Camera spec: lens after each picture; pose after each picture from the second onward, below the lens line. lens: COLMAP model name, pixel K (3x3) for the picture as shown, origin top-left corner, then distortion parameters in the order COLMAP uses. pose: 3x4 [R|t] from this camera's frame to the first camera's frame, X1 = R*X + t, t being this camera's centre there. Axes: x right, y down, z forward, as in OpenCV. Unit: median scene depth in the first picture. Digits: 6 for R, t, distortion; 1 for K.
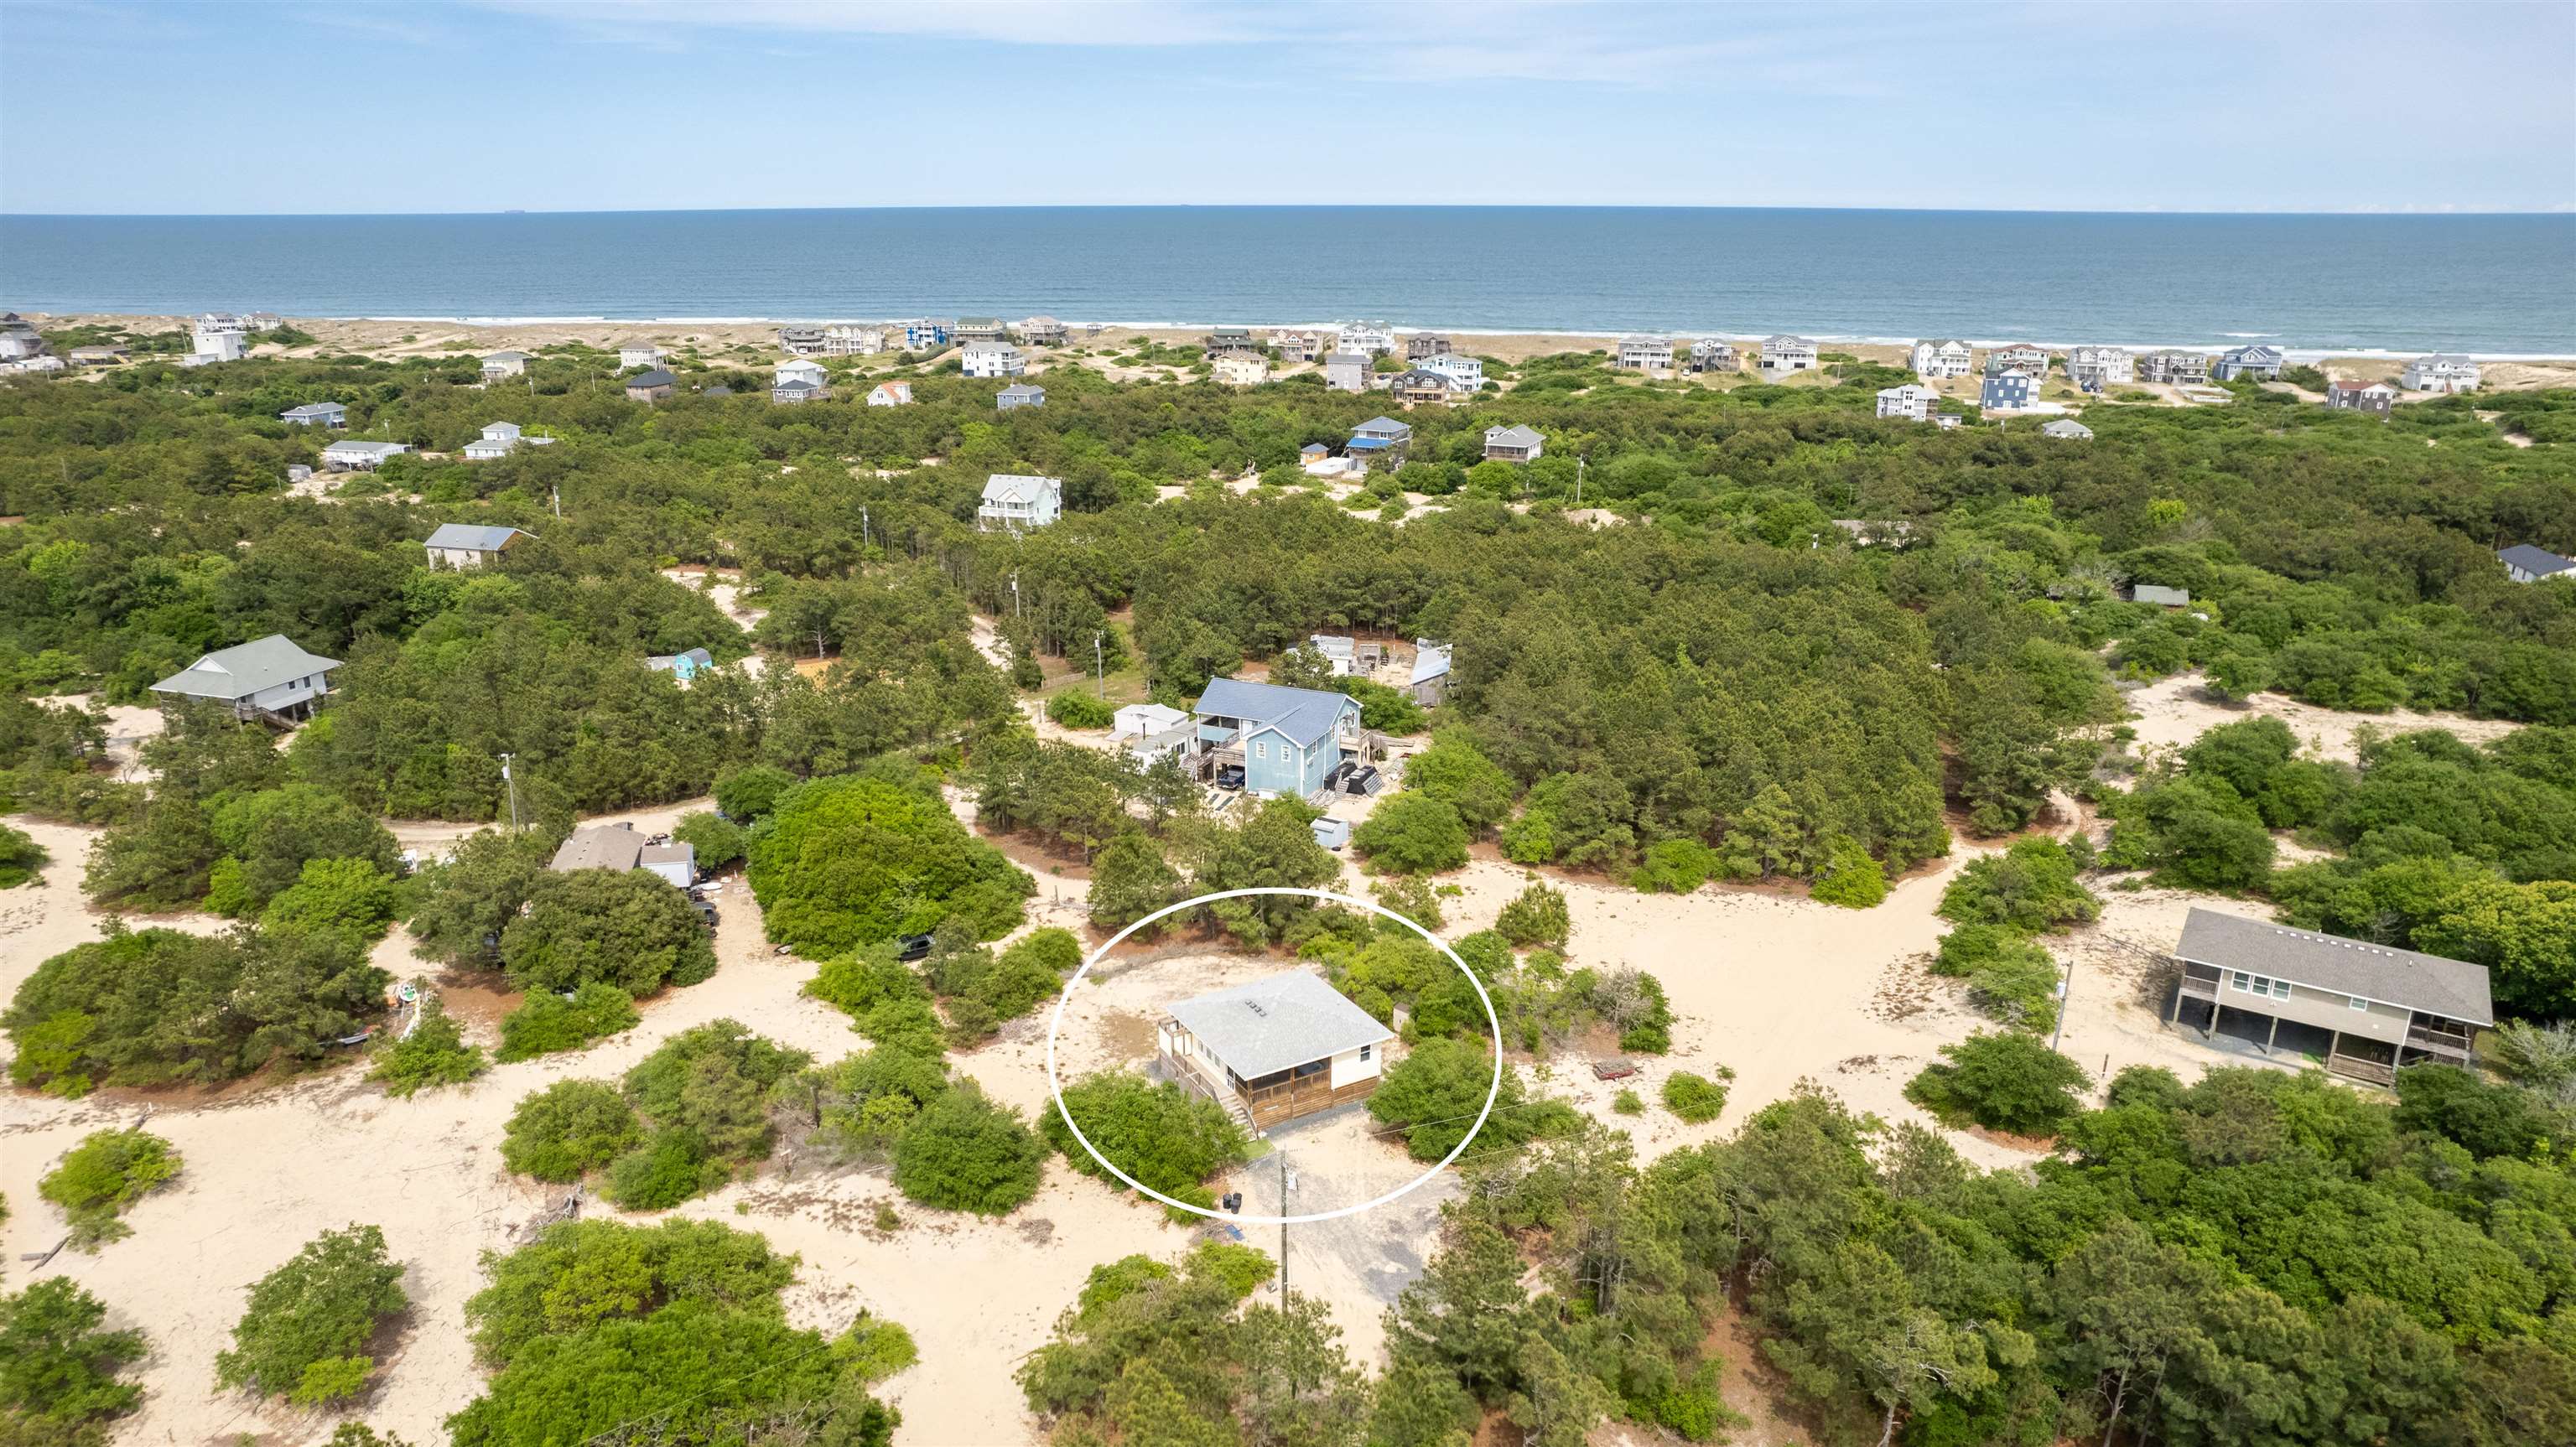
lens RADIAL K [[1663.4, 0, 1293.4], [0, 1663.4, 708.2], [0, 0, 1]] dist [-0.074315, 0.064749]
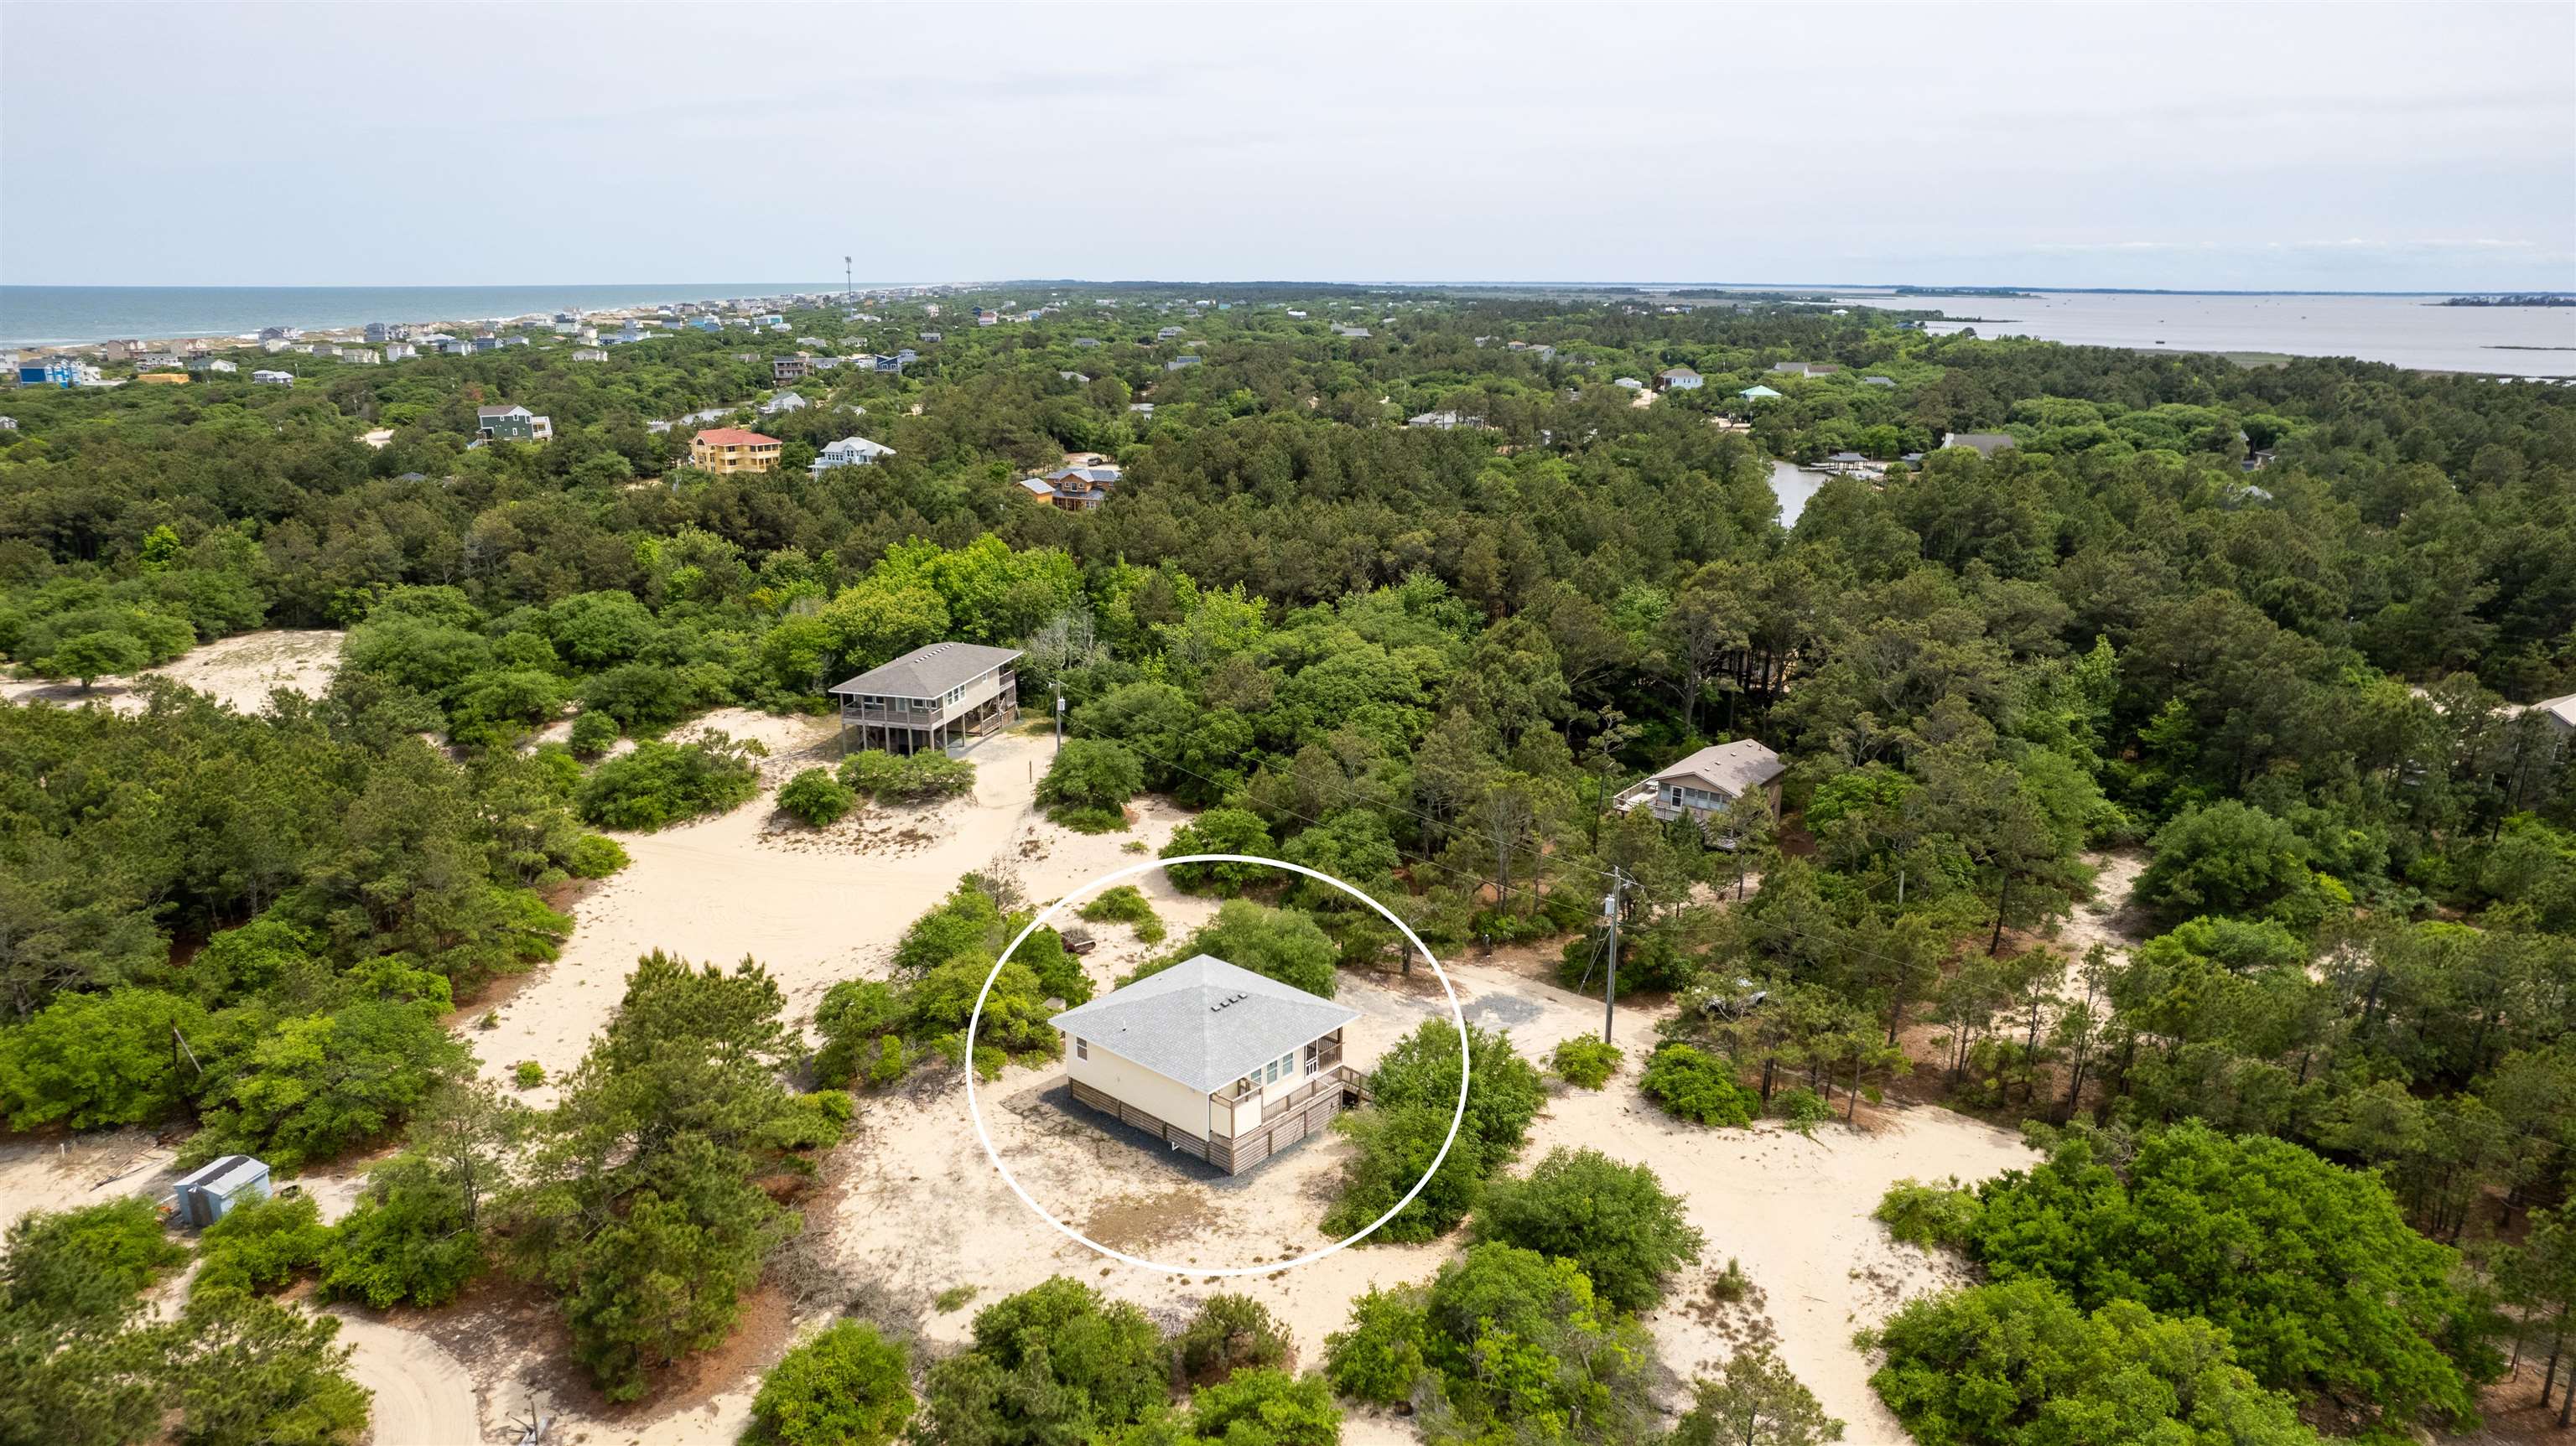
lens RADIAL K [[1663.3, 0, 1282.3], [0, 1663.3, 714.3], [0, 0, 1]] dist [-0.074315, 0.064749]
pose [[-0.313882, -0.245738, 0.917110, -0.521892], [0.279092, 0.899373, 0.336505, -0.138441], [-0.907516, 0.361581, -0.213713, 0.829656]]
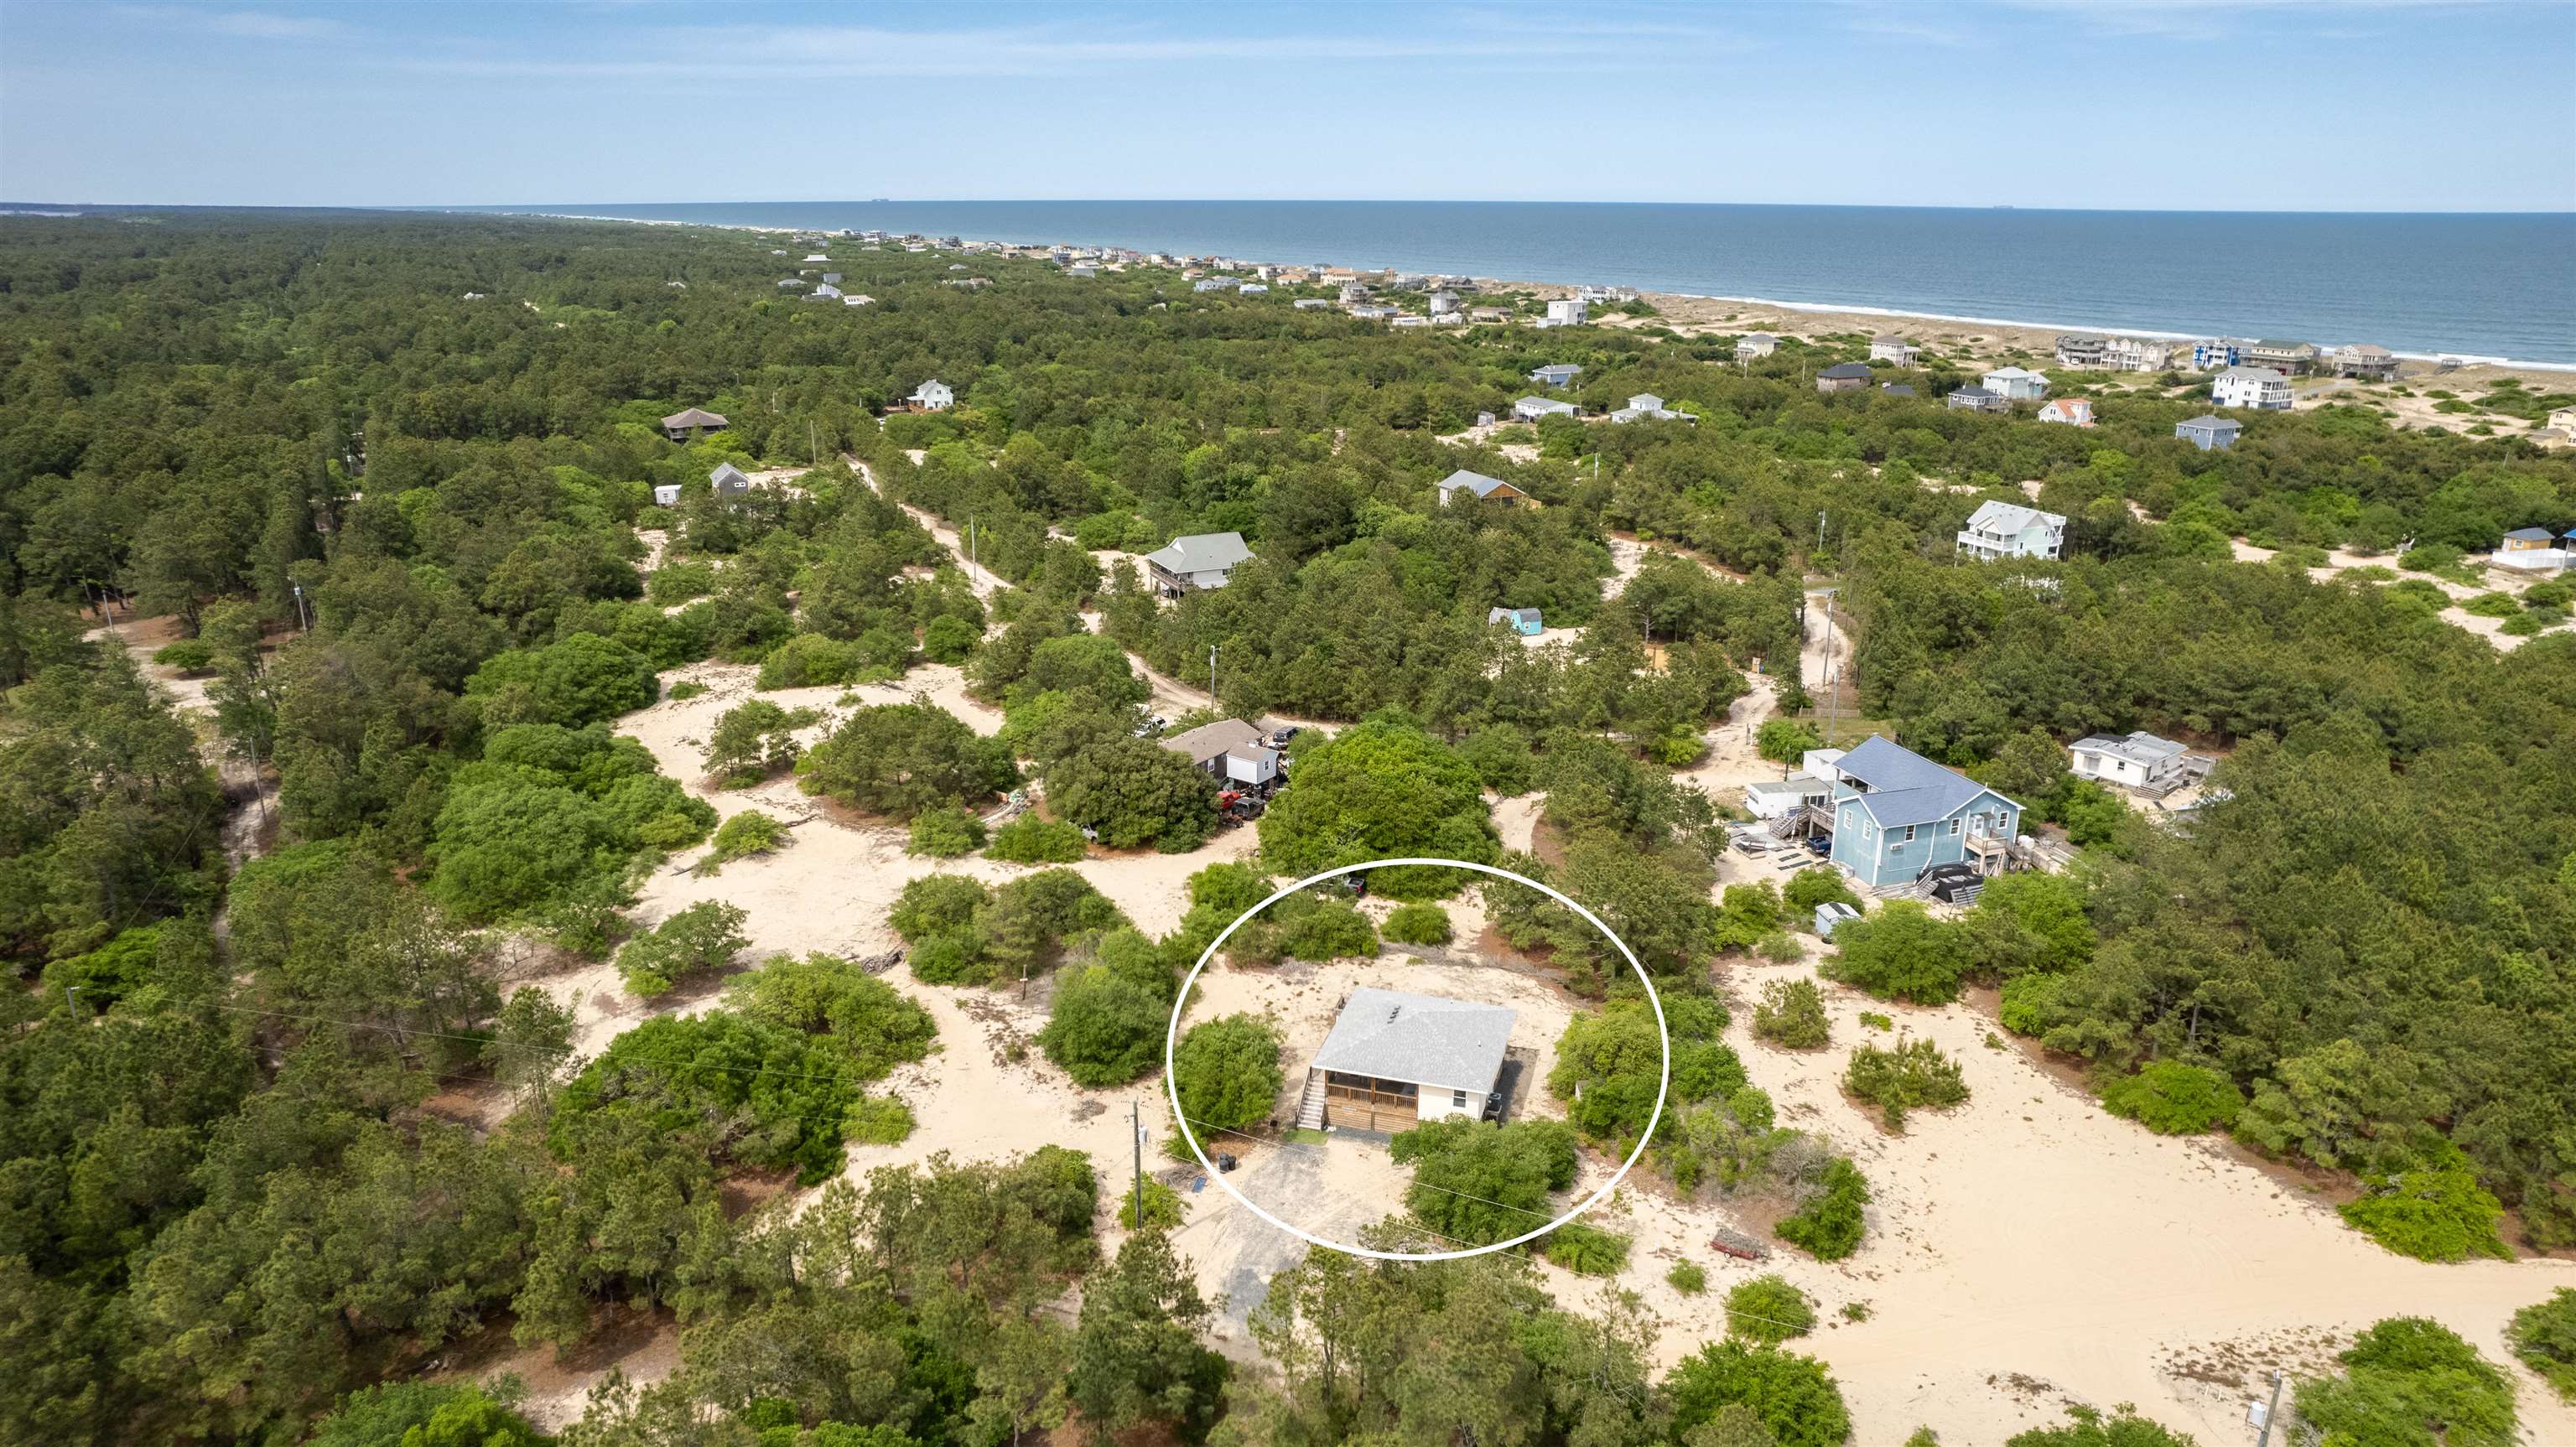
lens RADIAL K [[1663.4, 0, 1287.5], [0, 1663.4, 732.4], [0, 0, 1]] dist [-0.074315, 0.064749]
pose [[0.672336, 0.231787, -0.703022, 0.447192], [-0.221006, 0.969251, 0.108204, -0.056294], [0.706485, 0.082623, 0.702889, 0.189622]]
